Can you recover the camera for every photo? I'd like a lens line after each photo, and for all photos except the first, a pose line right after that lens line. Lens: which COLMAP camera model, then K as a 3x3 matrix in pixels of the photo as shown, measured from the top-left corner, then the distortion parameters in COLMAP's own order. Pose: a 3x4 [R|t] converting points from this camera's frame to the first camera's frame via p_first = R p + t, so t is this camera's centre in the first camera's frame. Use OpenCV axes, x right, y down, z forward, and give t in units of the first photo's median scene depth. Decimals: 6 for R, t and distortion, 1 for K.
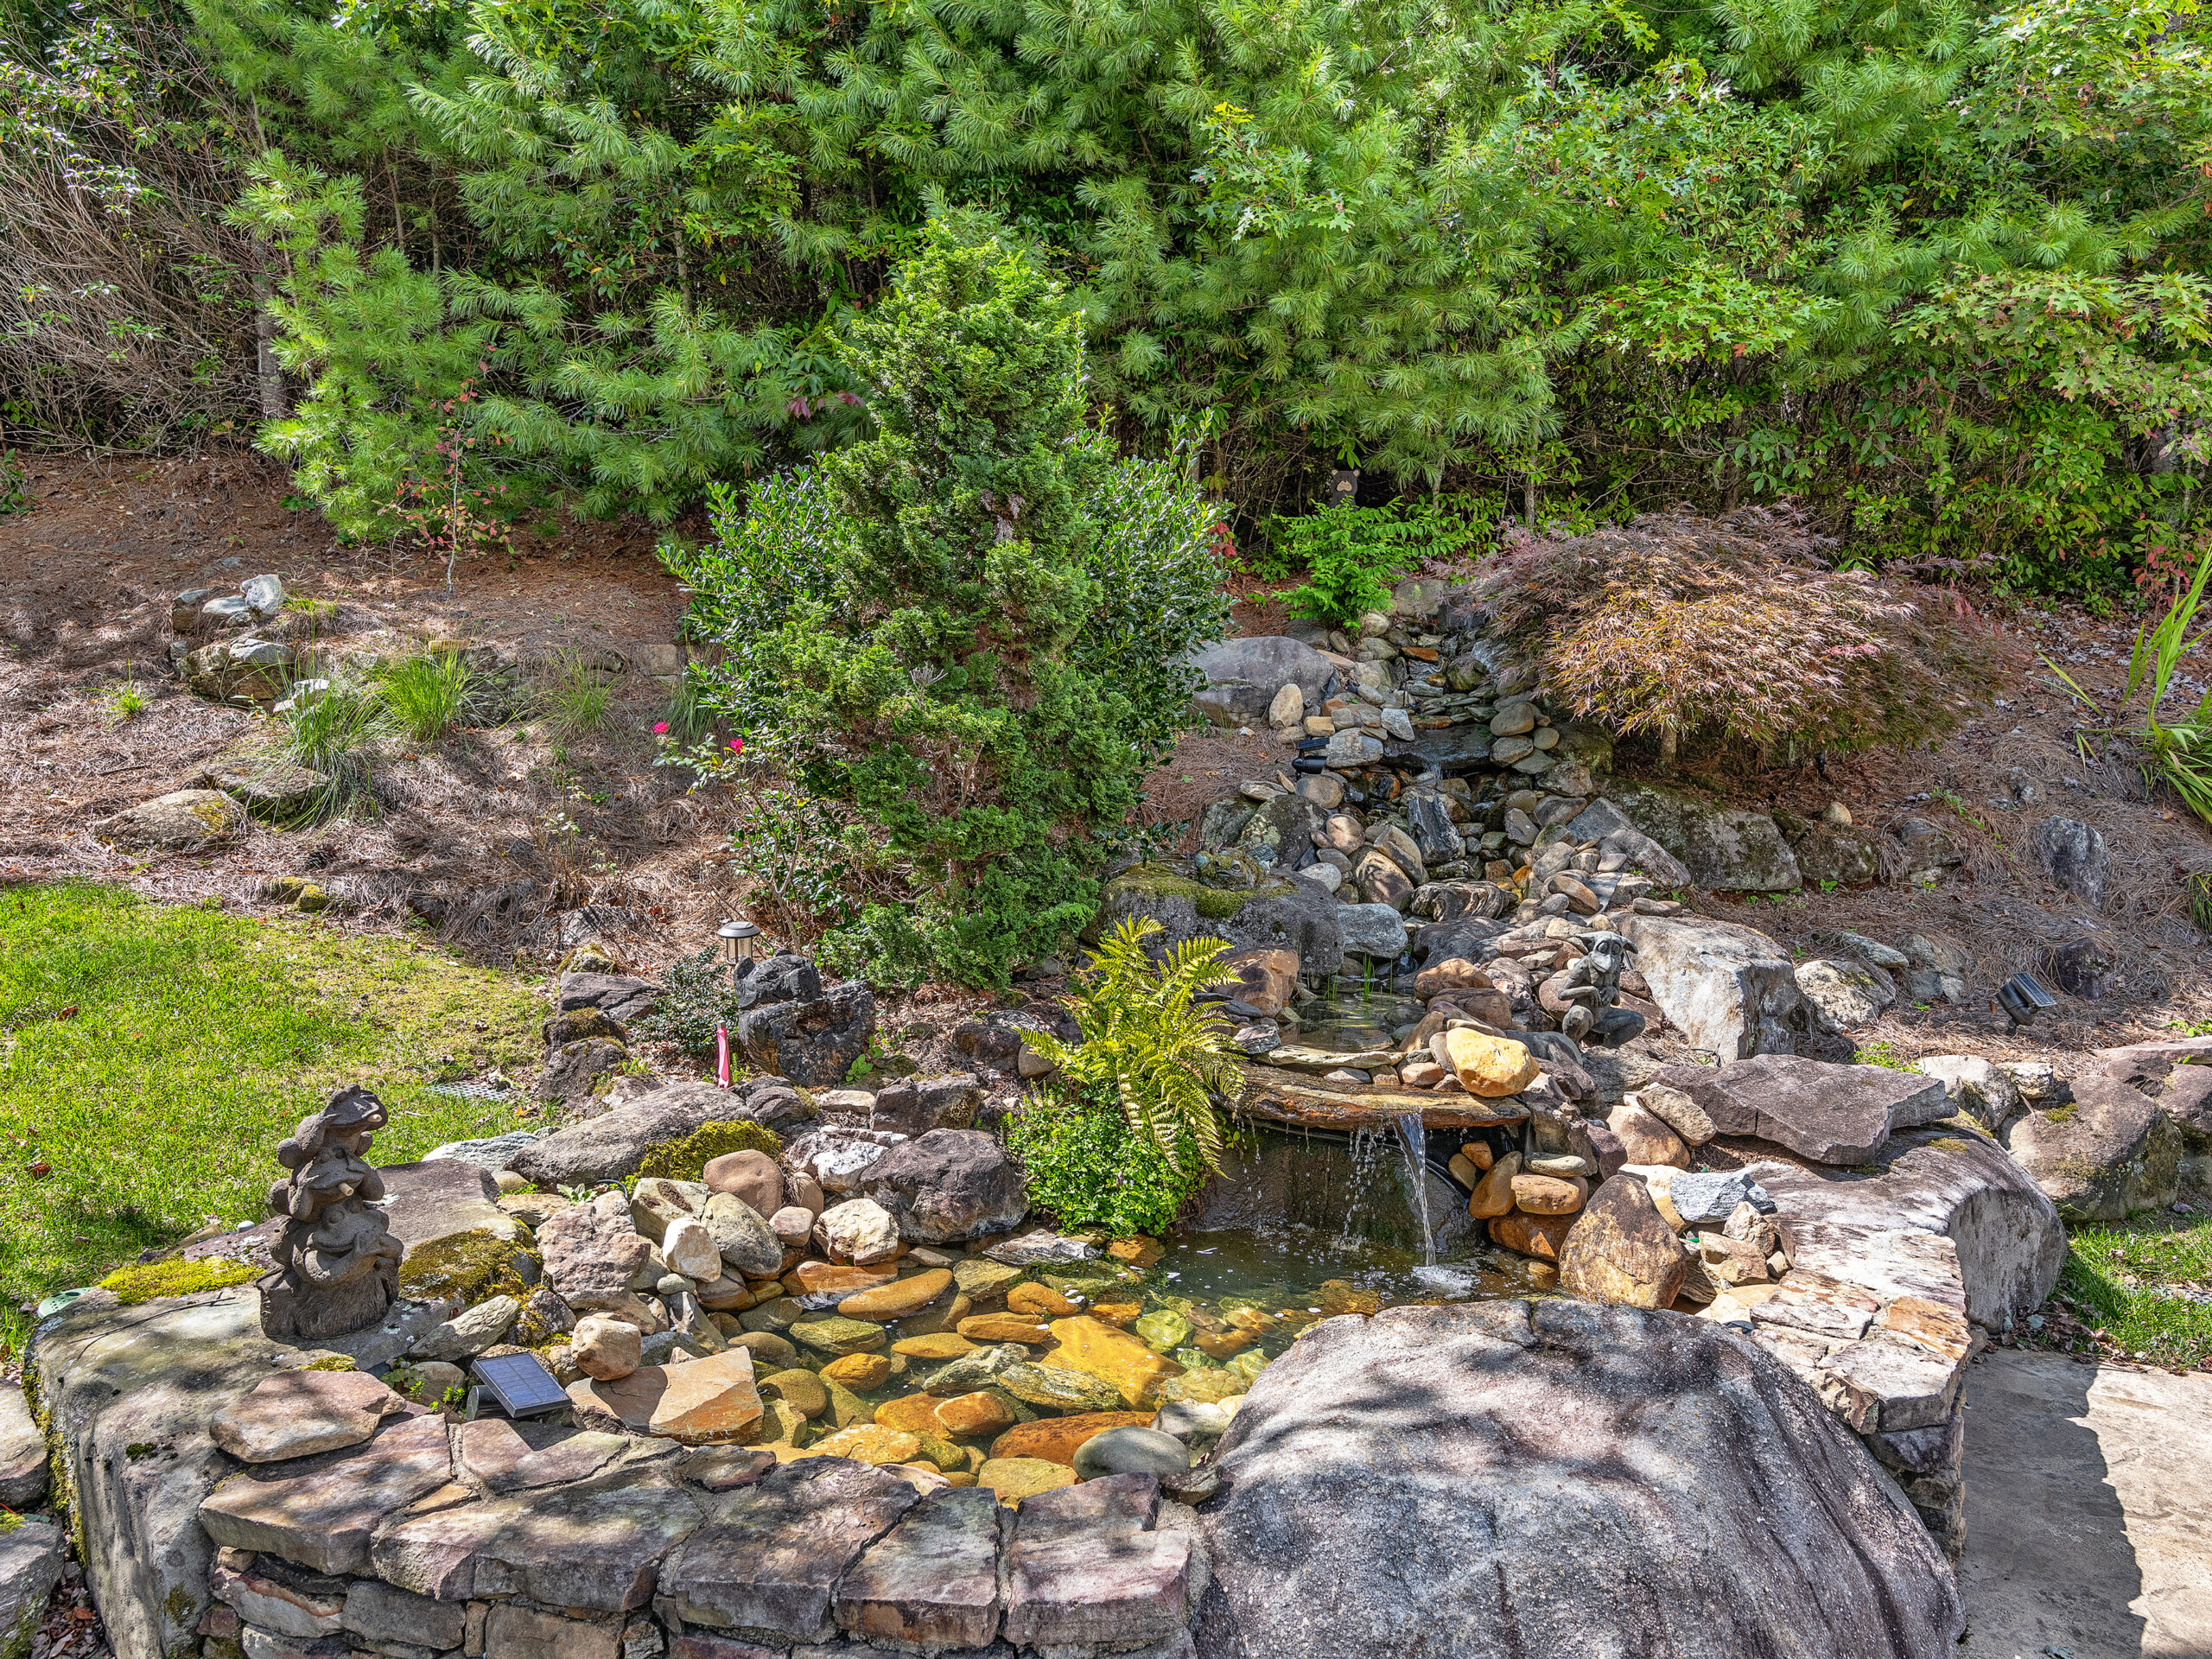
lens RADIAL K [[1401.5, 0, 1094.1], [0, 1401.5, 853.1], [0, 0, 1]] dist [0.031336, -0.023426]
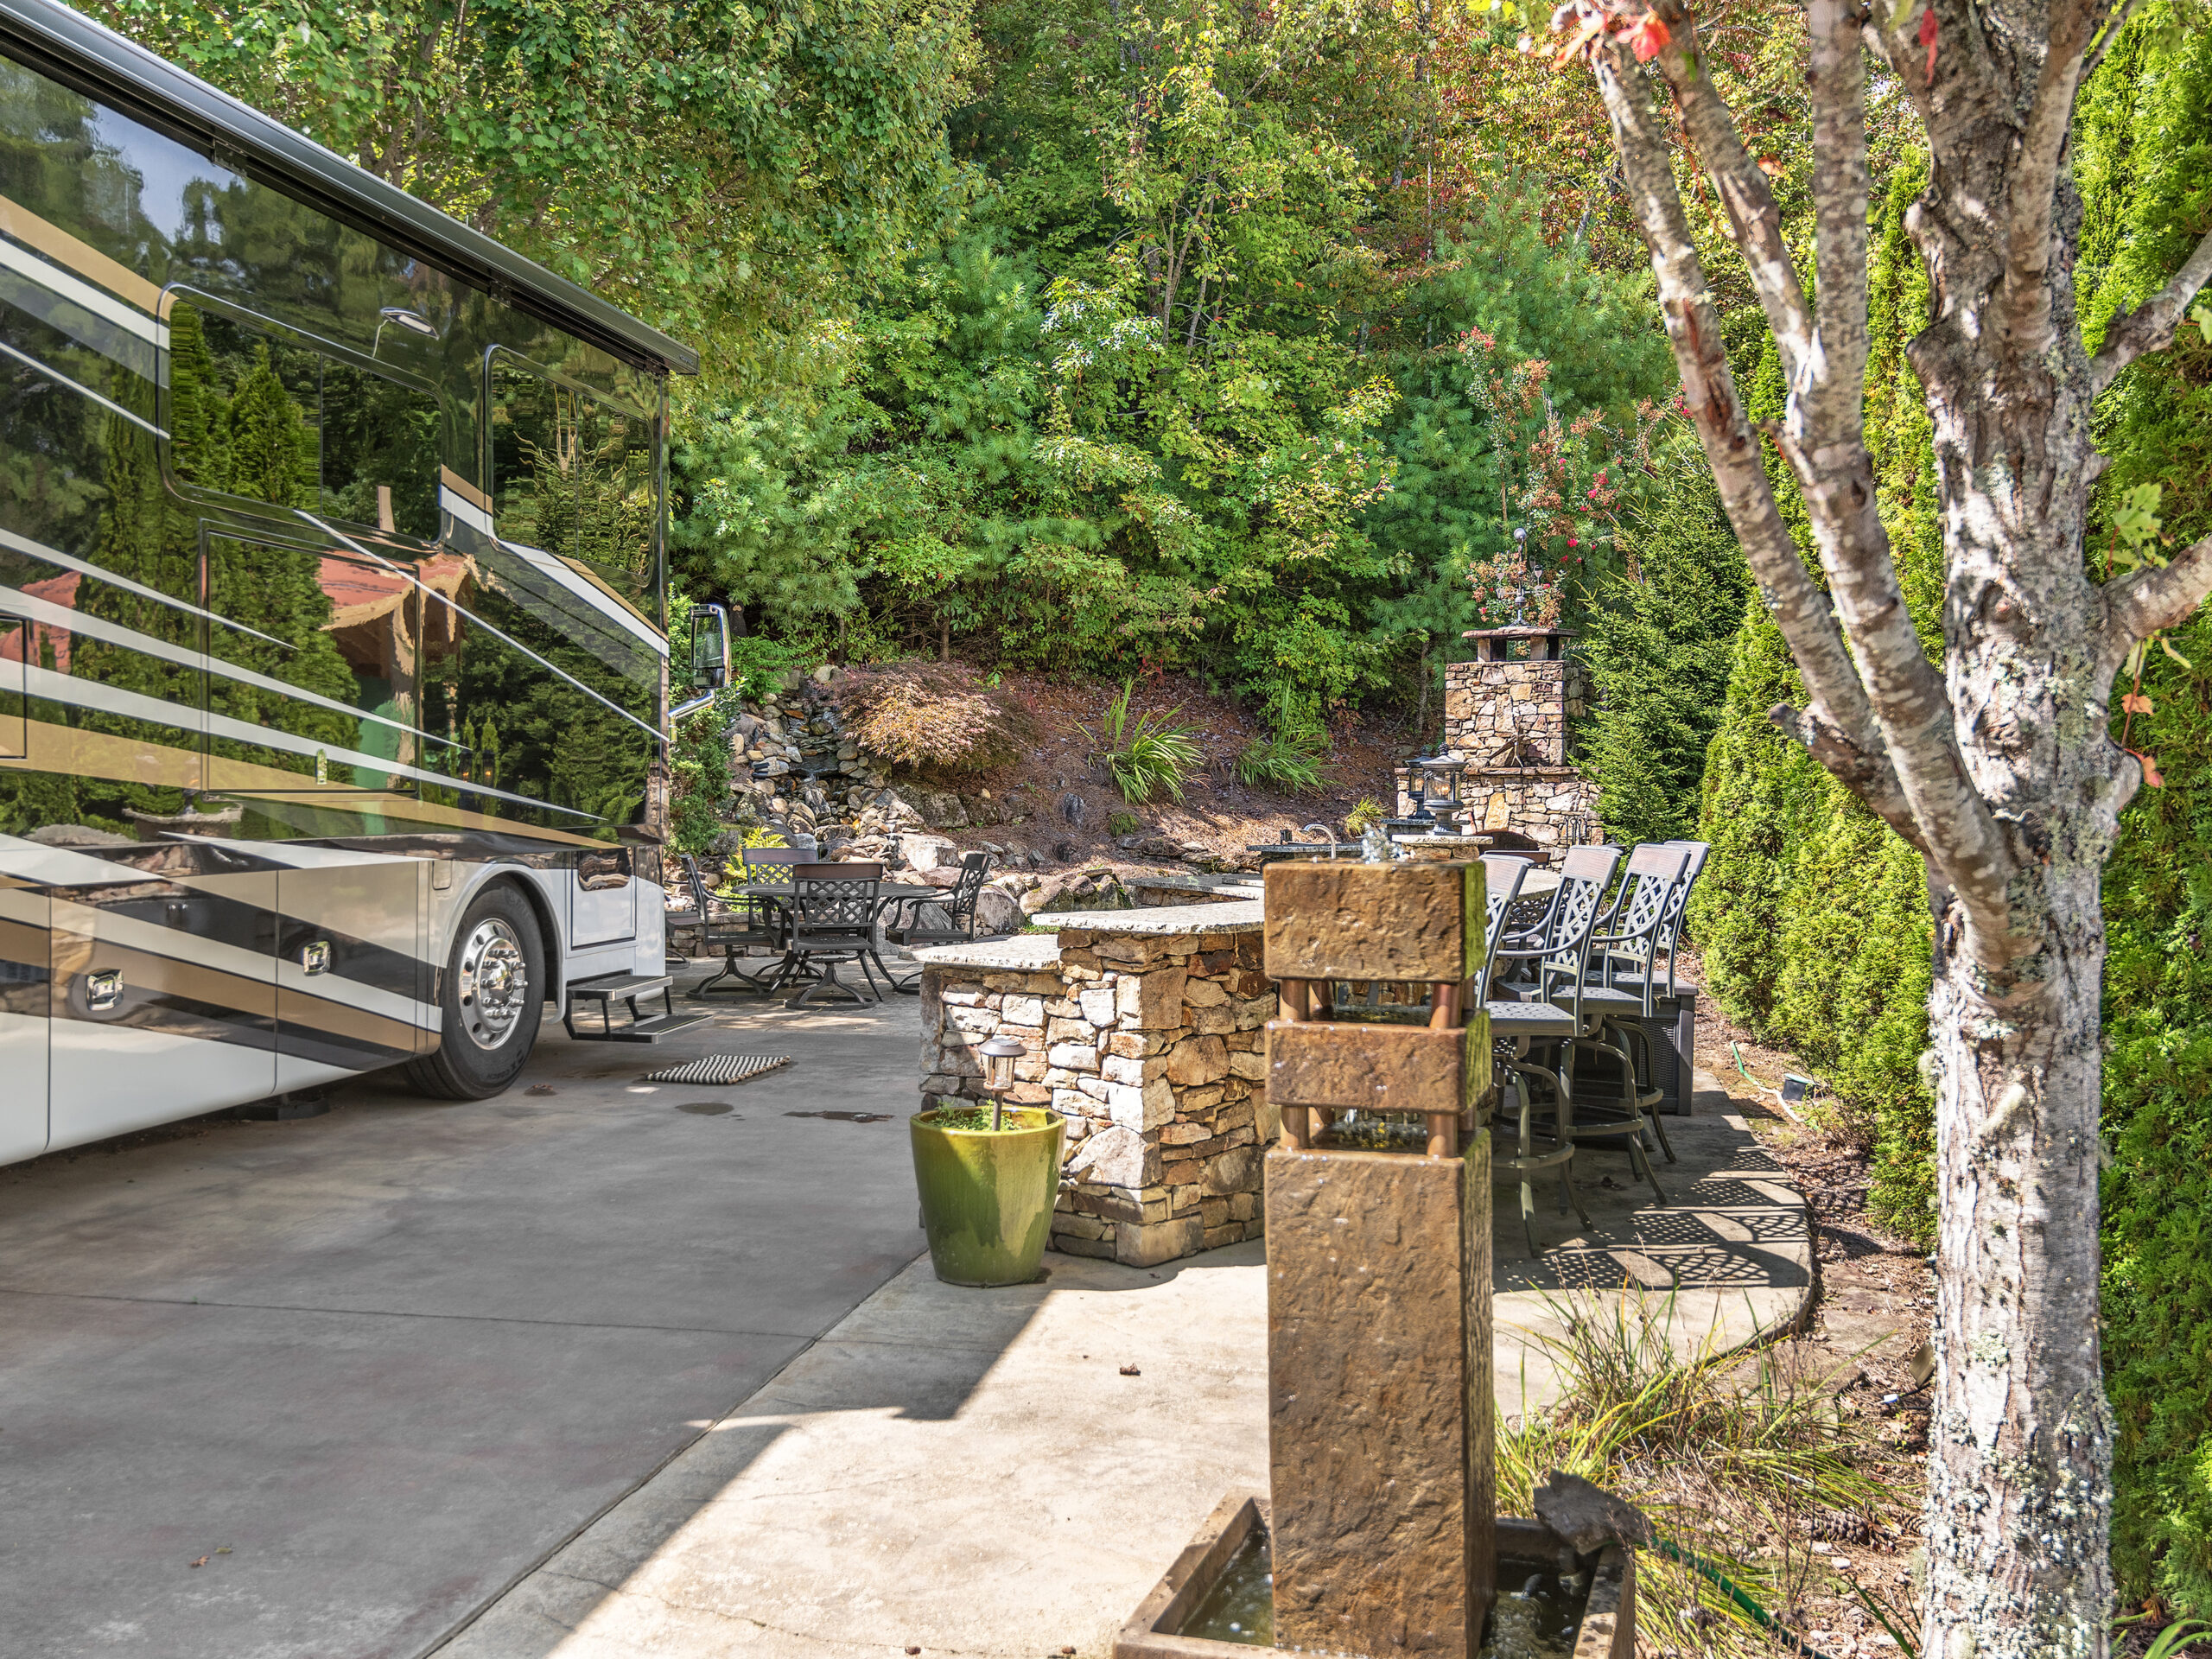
lens RADIAL K [[2160.0, 0, 1100.3], [0, 2160.0, 831.1], [0, 0, 1]] dist [0.003850, 0.000000]
pose [[0.897645, -0.026797, 0.439904, -0.868574], [0.036153, 0.999263, -0.012903, 0.086853], [-0.439234, 0.027487, 0.897952, -2.282434]]
